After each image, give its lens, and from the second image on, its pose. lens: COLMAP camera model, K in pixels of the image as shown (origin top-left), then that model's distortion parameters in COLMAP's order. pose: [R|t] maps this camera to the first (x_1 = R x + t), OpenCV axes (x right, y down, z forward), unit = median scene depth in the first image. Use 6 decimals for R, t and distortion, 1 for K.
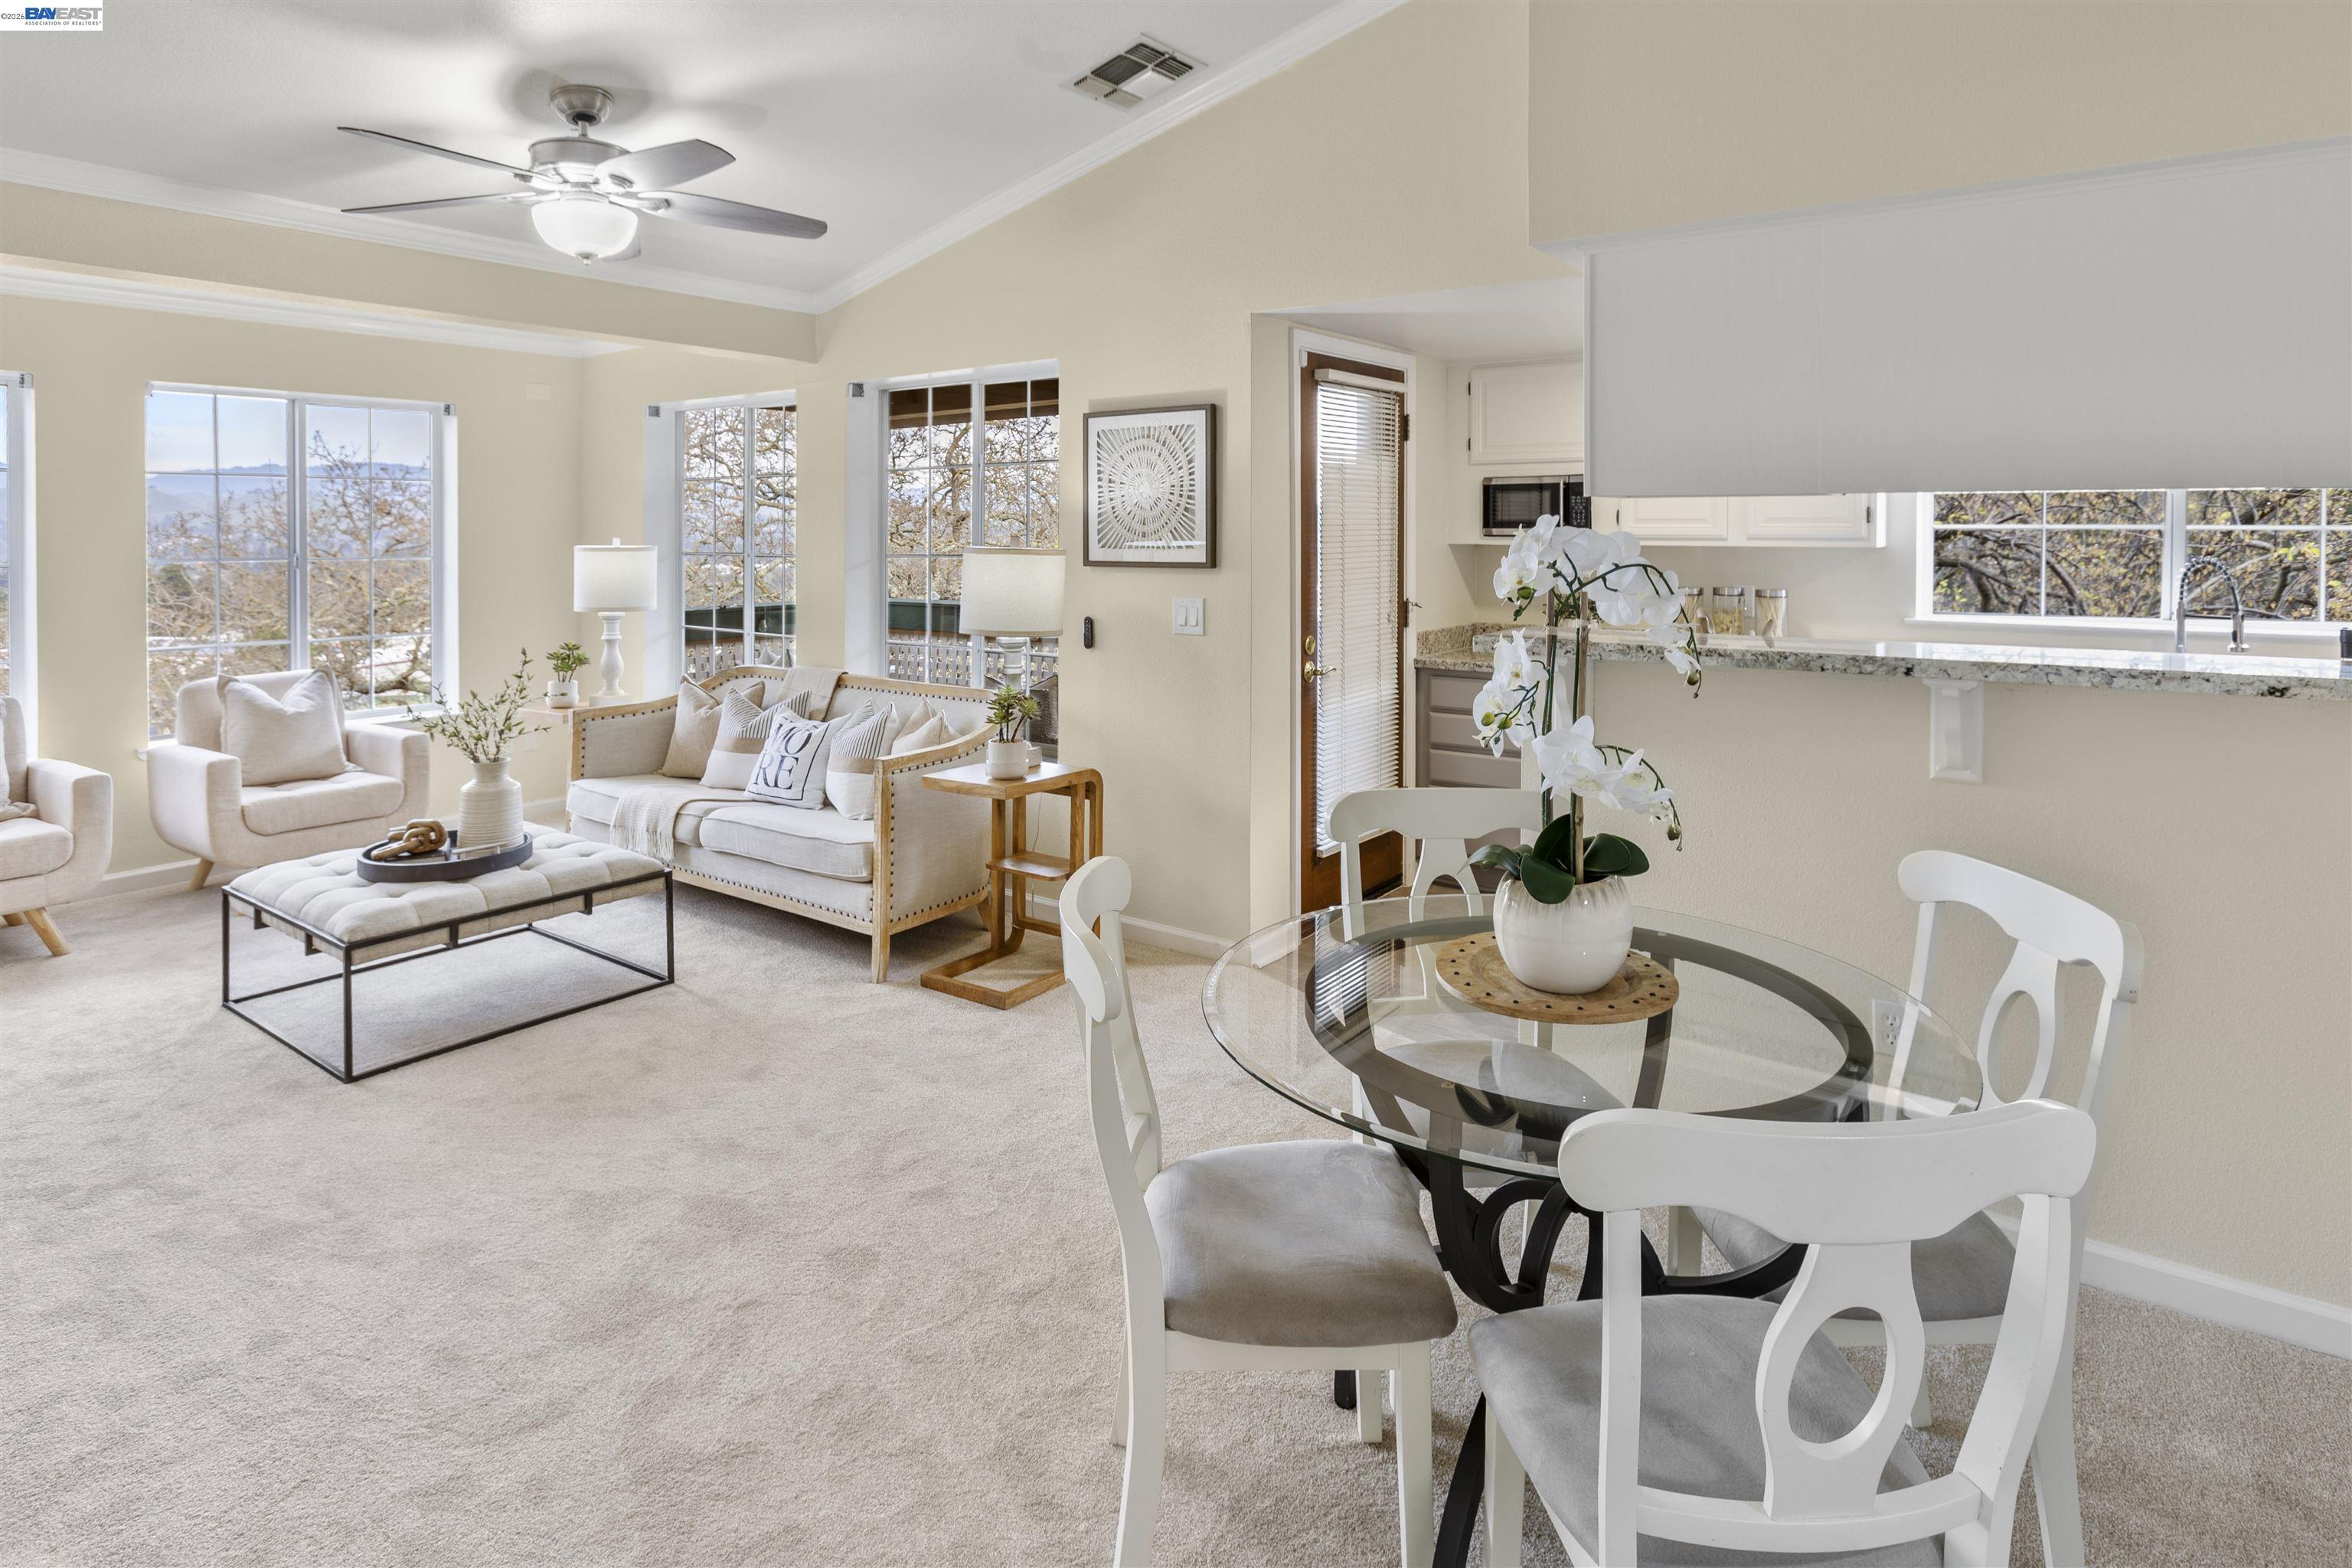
lens RADIAL K [[1280.1, 0, 1182.0], [0, 1280.1, 522.0], [0, 0, 1]] dist [0.003639, 0.000493]
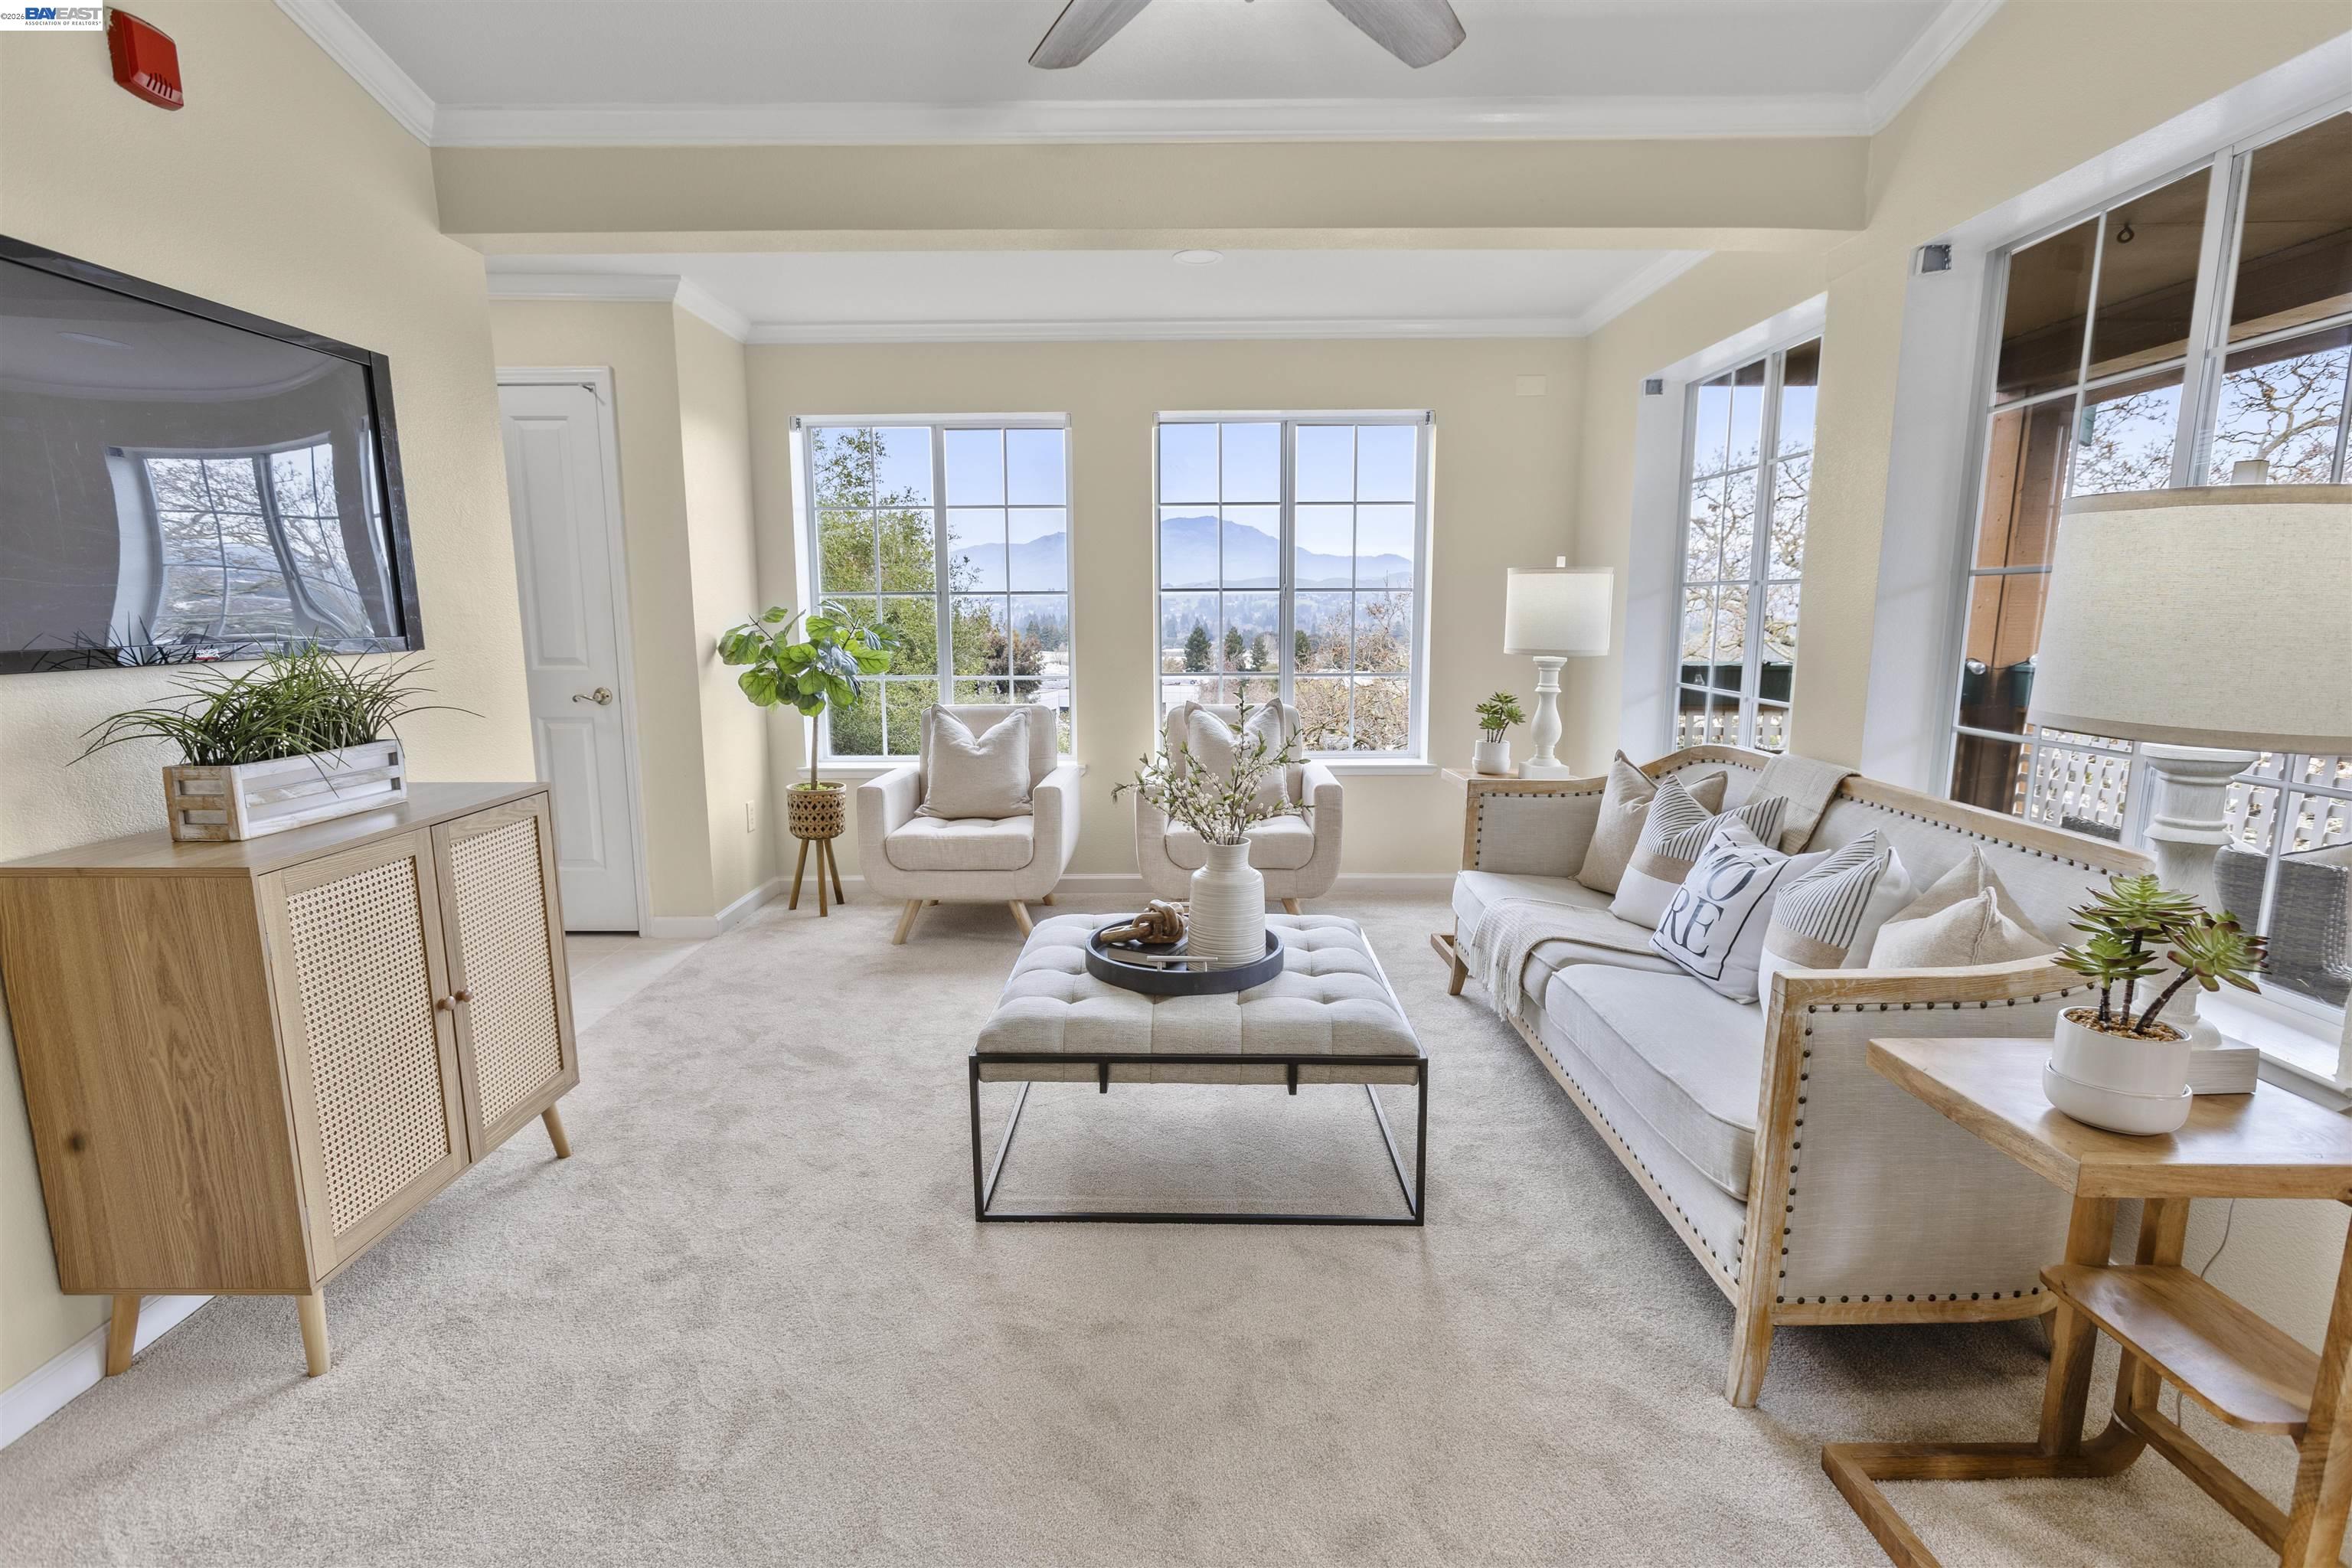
lens RADIAL K [[1114.2, 0, 1170.6], [0, 1114.2, 803.3], [0, 0, 1]] dist [-0.022200, 0.000426]
pose [[0.583784, 0.141623, -0.799462, -0.042760], [0.007536, 0.983682, 0.179760, 0.039370], [0.811874, -0.110966, 0.573190, 0.475243]]
